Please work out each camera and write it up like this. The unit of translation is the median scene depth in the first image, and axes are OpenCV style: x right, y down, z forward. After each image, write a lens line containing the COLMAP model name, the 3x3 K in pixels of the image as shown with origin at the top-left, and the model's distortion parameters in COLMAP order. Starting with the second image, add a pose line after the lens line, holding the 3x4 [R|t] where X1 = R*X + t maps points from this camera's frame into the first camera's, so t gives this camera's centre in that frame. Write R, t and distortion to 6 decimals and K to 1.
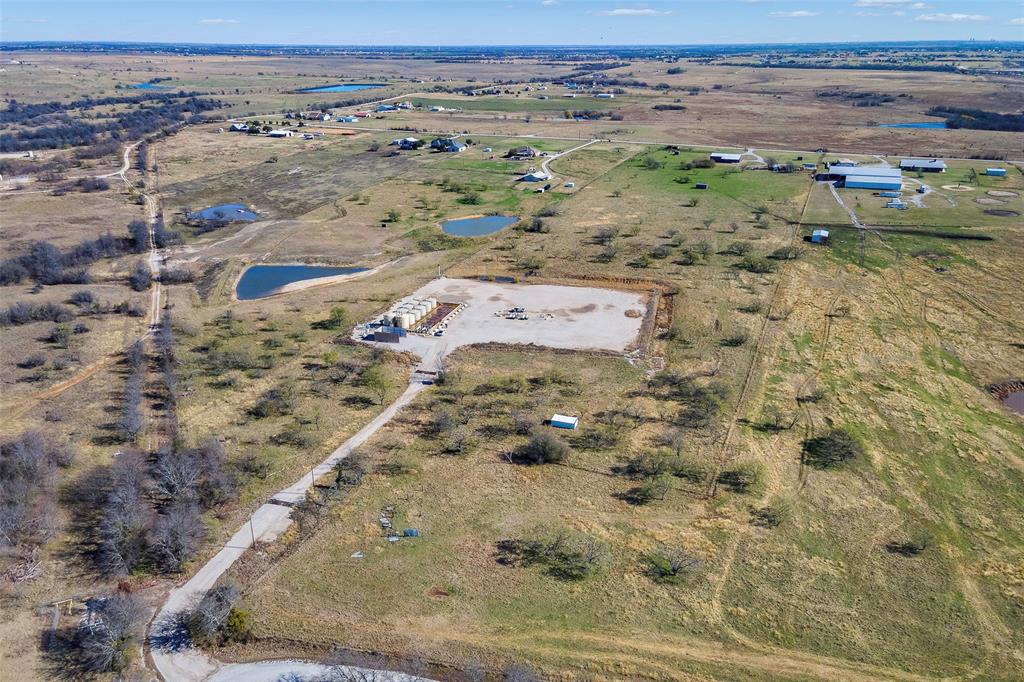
lens RADIAL K [[836.1, 0, 512.0], [0, 836.1, 341.0], [0, 0, 1]] dist [0.057183, 0.013778]
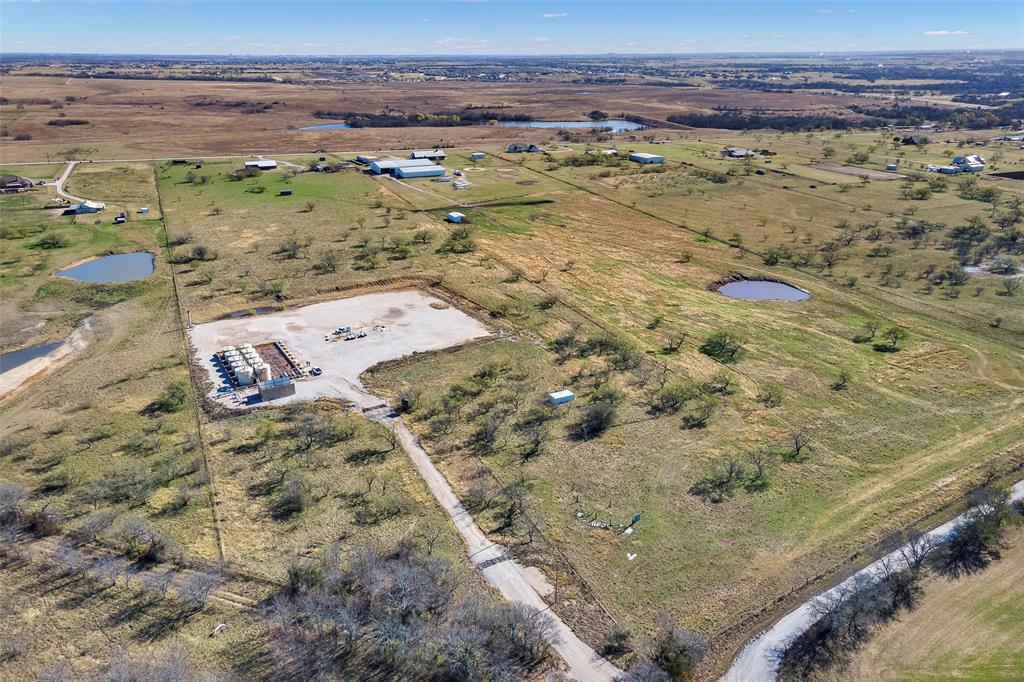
lens RADIAL K [[836.1, 0, 512.0], [0, 836.1, 341.0], [0, 0, 1]] dist [0.057183, 0.013778]
pose [[0.646229, -0.249763, 0.721114, -0.599823], [0.261655, 0.960165, 0.098077, -0.075365], [-0.716885, 0.125303, 0.685839, 0.266483]]
